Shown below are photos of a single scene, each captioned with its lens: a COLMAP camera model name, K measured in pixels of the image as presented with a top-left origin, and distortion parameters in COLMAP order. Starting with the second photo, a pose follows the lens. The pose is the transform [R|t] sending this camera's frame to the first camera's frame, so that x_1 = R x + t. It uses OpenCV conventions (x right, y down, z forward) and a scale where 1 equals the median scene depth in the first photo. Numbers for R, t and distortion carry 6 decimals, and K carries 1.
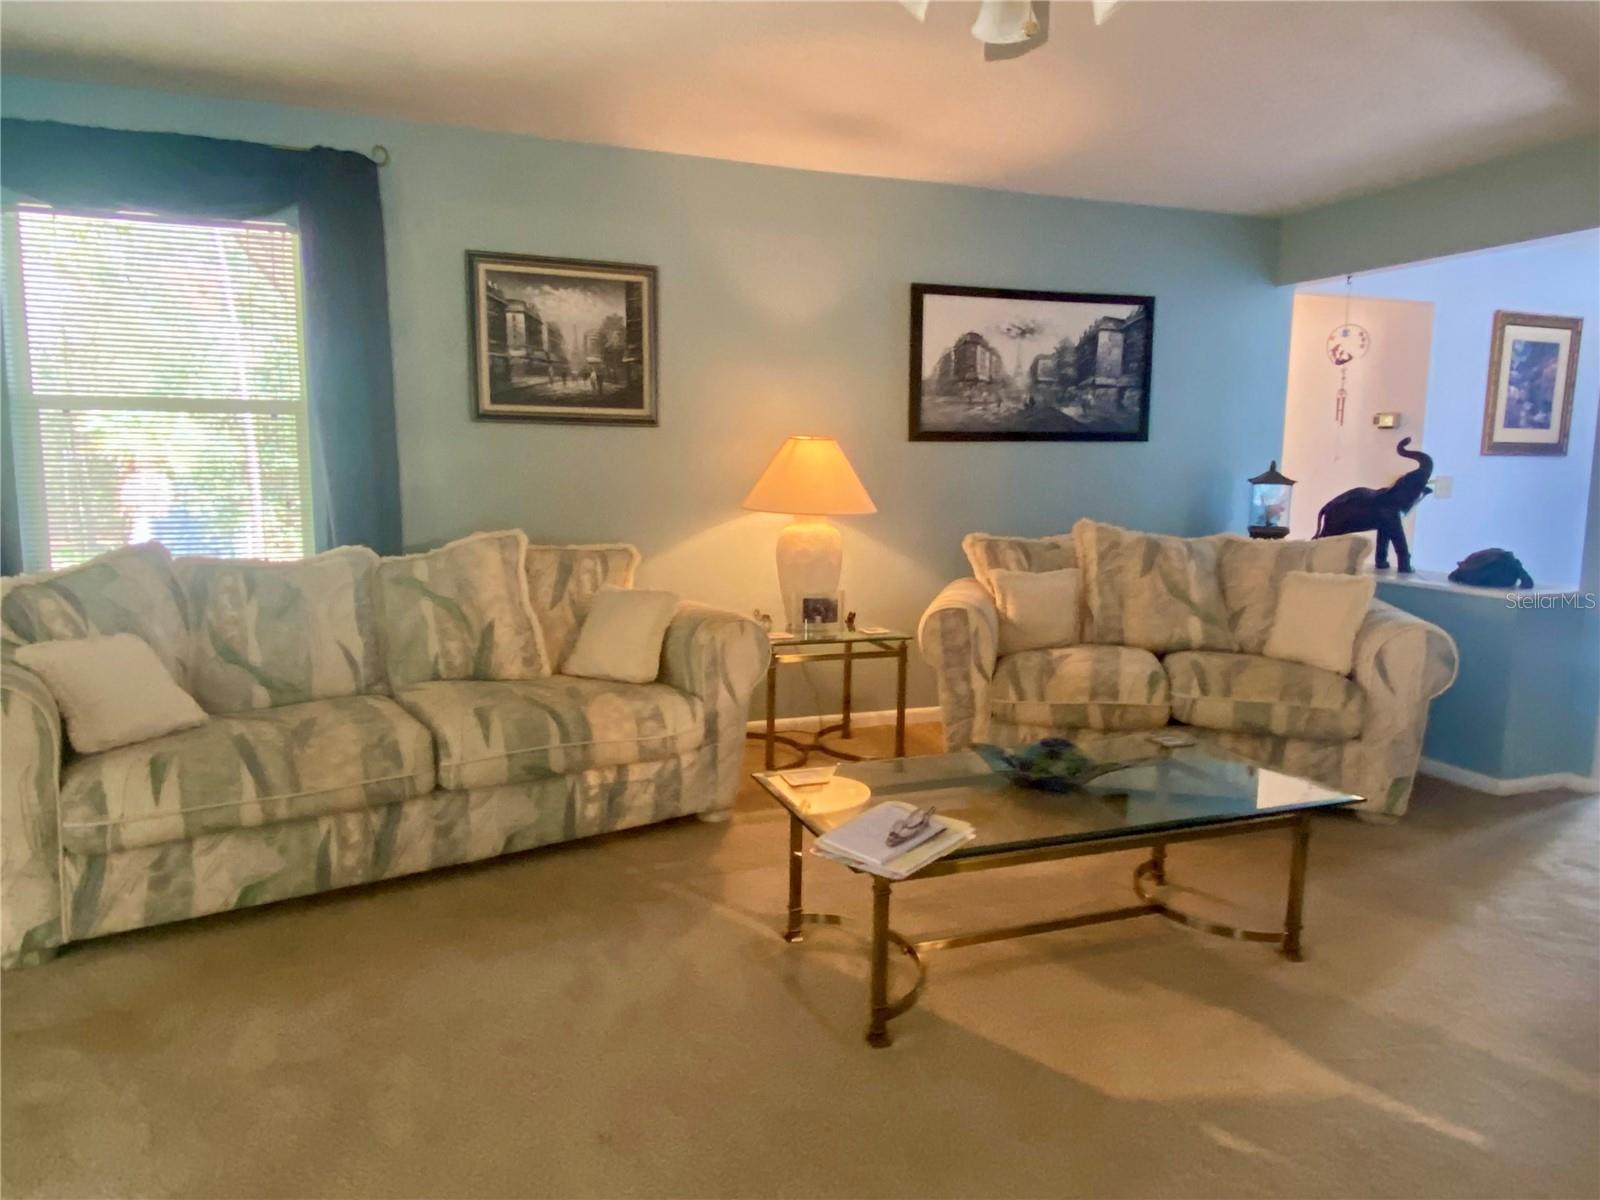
lens RADIAL K [[1046.2, 0, 826.7], [0, 1046.2, 592.7], [0, 0, 1]] dist [0.098599, -0.141536]
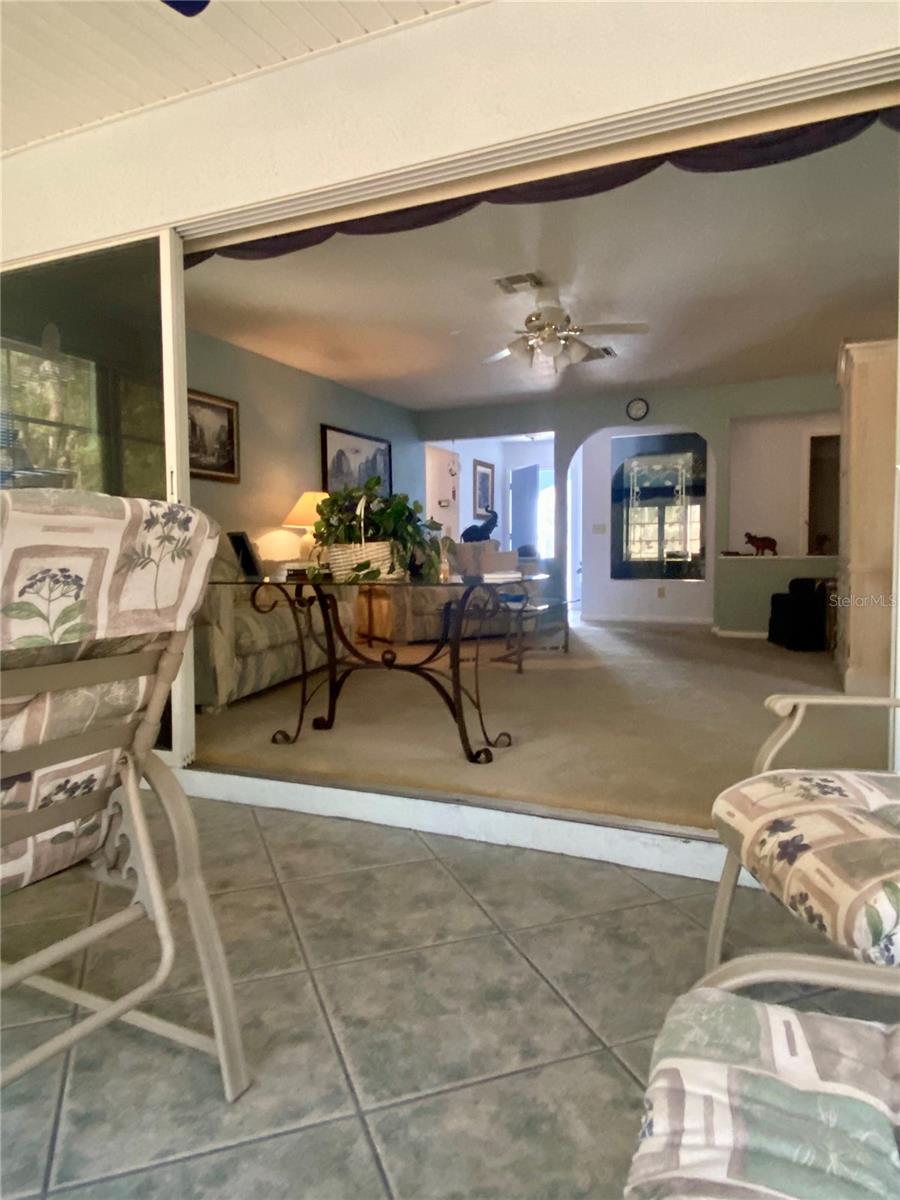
lens RADIAL K [[784.7, 0, 450.0], [0, 784.7, 600.0], [0, 0, 1]] dist [0.098599, -0.141536]
pose [[0.704963, -0.052291, 0.707314, -1.042574], [0.103801, 0.994147, -0.029960, 0.153332], [-0.701607, 0.094540, 0.706265, -0.301402]]
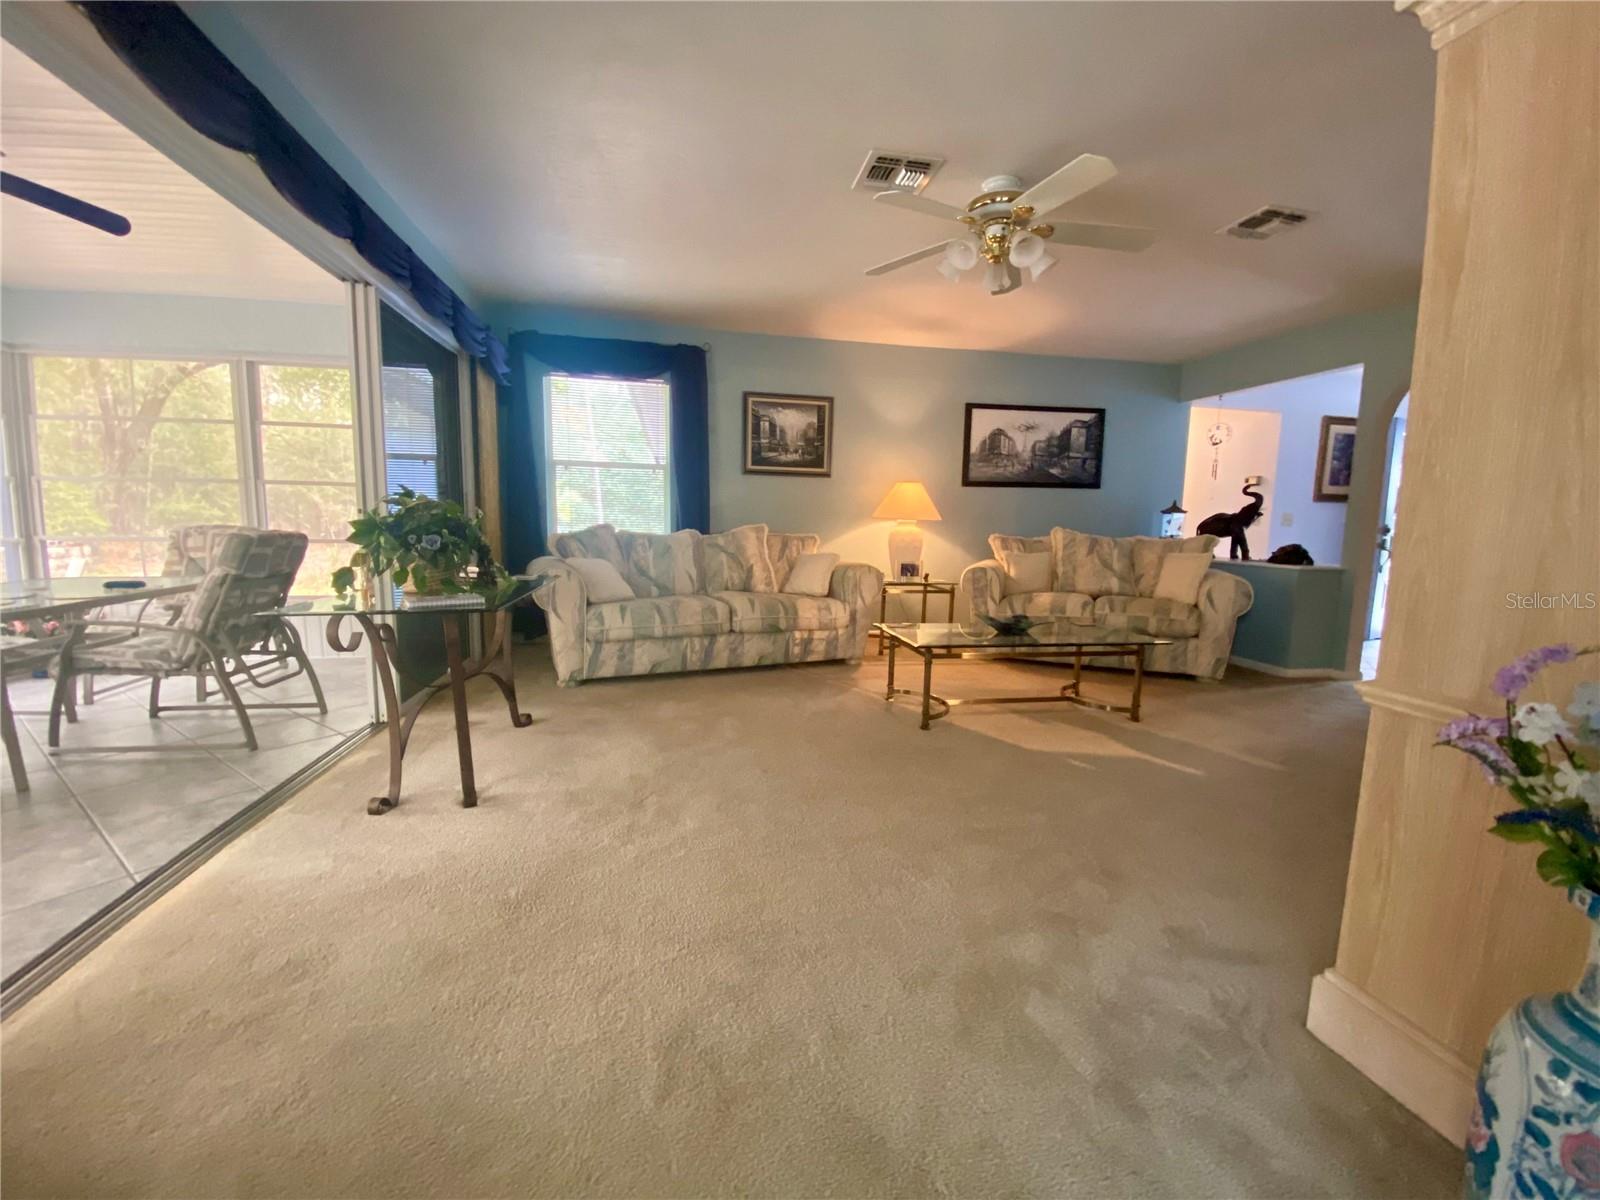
lens RADIAL K [[654.3, 0, 800.0], [0, 654.3, 600.0], [0, 0, 1]] dist [0.021390, -0.023066]
pose [[0.982517, 0.033741, -0.183092, 0.018610], [-0.035753, 0.999331, -0.007700, 0.095990], [0.182710, 0.014112, 0.983066, -0.249241]]
